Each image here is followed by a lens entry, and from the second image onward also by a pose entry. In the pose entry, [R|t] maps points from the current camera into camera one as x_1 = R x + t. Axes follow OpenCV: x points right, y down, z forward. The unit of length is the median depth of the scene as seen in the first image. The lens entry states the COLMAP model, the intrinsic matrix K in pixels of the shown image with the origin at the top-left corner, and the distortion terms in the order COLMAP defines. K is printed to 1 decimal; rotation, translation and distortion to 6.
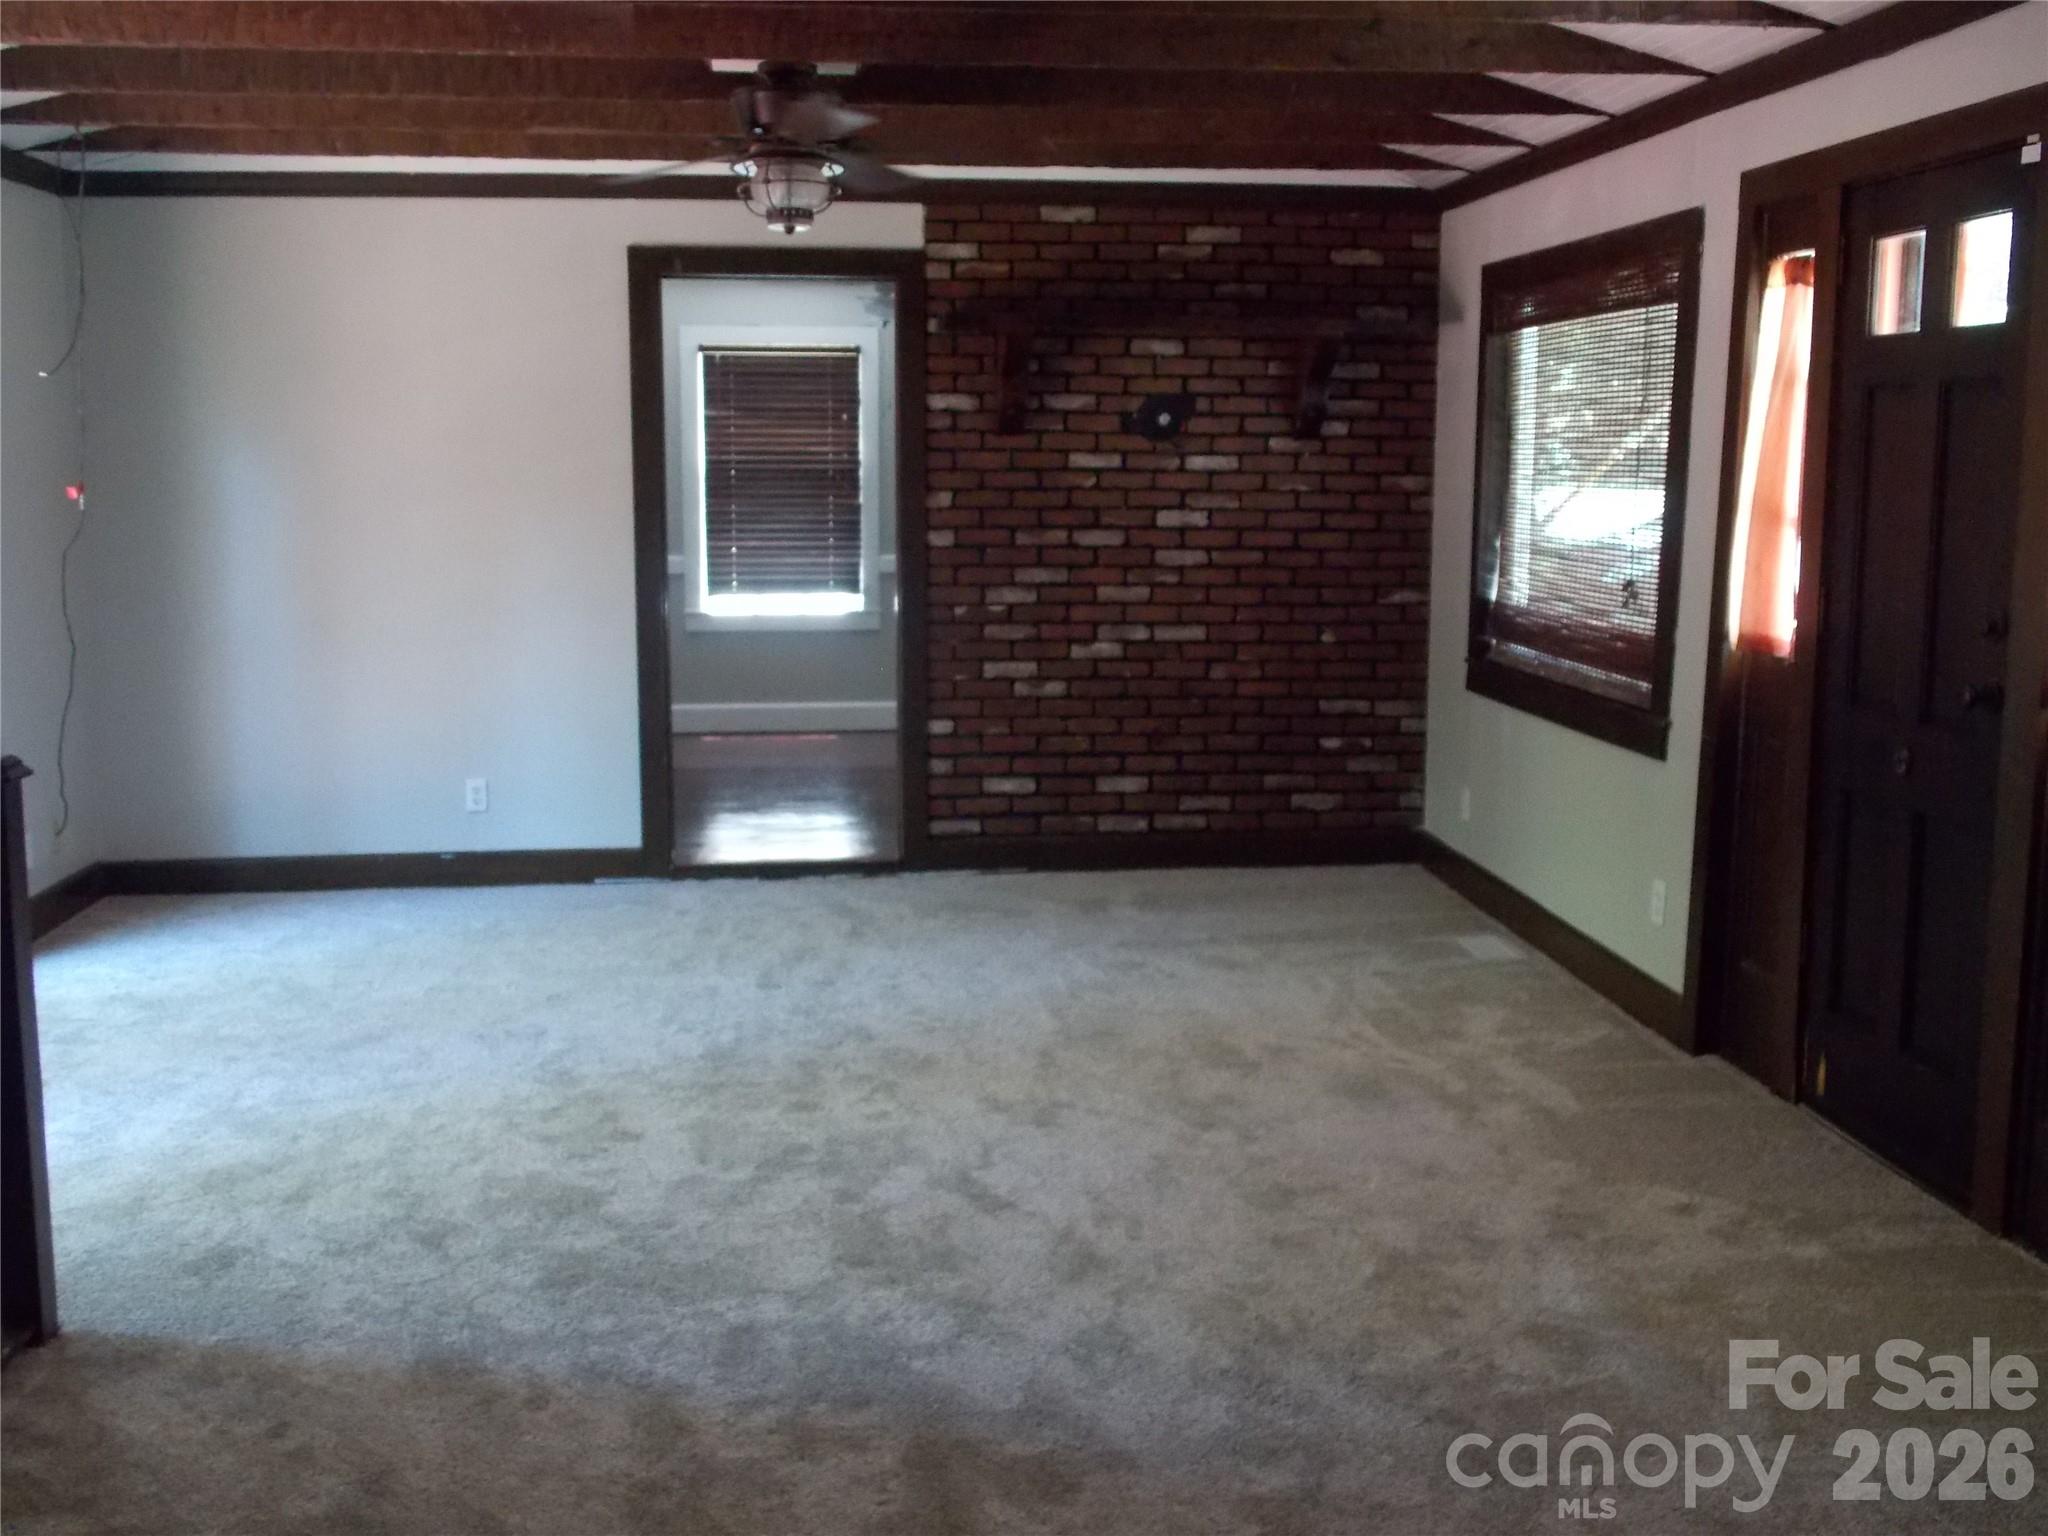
lens RADIAL K [[2217.9, 0, 1029.8], [0, 2217.9, 755.7], [0, 0, 1]] dist [-0.010097, 0.000000]
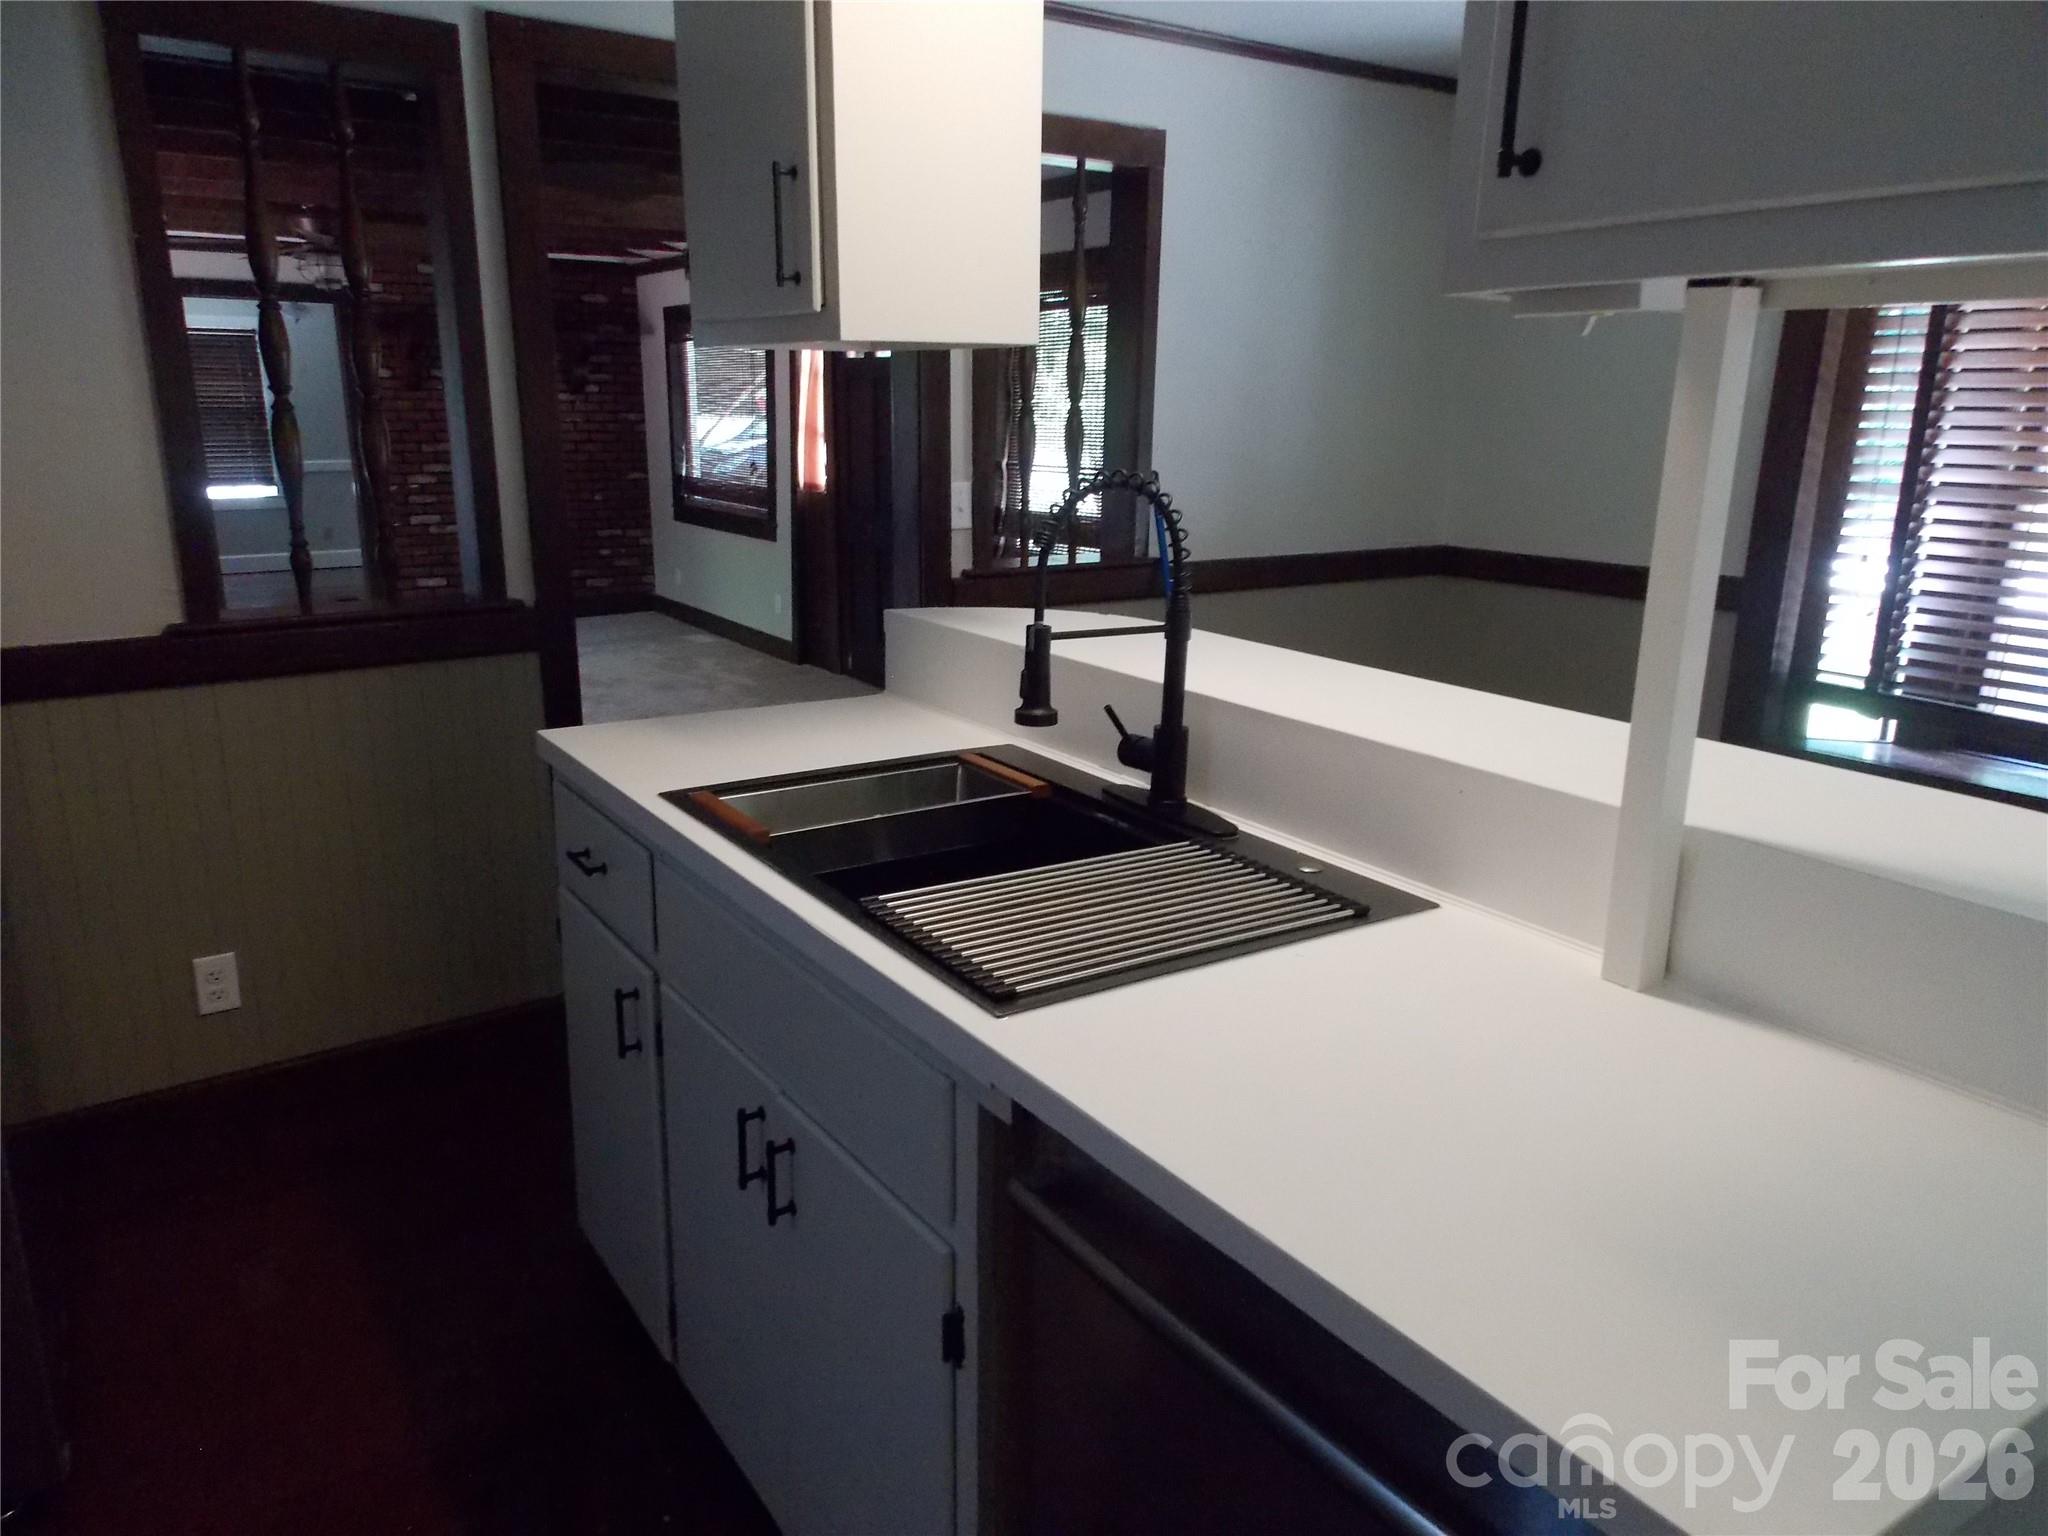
lens RADIAL K [[1449.5, 0, 1011.8], [0, 1449.5, 756.2], [0, 0, 1]] dist [0.053078, -0.012534]
pose [[0.894873, -0.109730, 0.432622, -0.123823], [0.061751, 0.990424, 0.123479, 0.037516], [-0.442028, -0.083784, 0.893080, -0.342571]]
